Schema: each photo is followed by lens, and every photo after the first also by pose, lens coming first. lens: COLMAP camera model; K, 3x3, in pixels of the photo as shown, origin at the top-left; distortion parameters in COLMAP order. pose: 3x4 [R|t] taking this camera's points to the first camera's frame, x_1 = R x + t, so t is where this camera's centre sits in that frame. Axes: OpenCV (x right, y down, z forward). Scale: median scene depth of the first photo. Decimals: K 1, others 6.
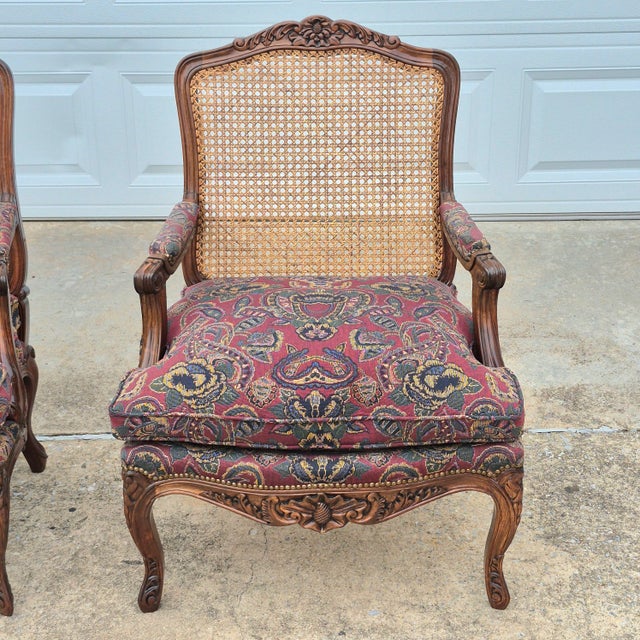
lens RADIAL K [[1176.4, 0, 306.3], [0, 1176.4, 335.7], [0, 0, 1]] dist [0.138976, -0.043239]
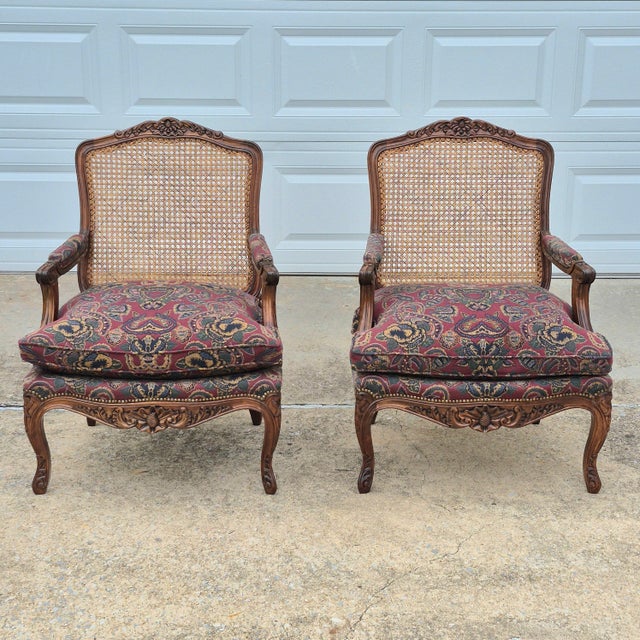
lens RADIAL K [[1177.1, 0, 304.9], [0, 1177.1, 318.3], [0, 0, 1]] dist [0.138104, -0.059589]
pose [[0.999576, 0.010616, 0.027127, -0.270614], [-0.007072, 0.991807, -0.127552, 0.219555], [-0.028259, 0.127306, 0.991461, -0.570841]]
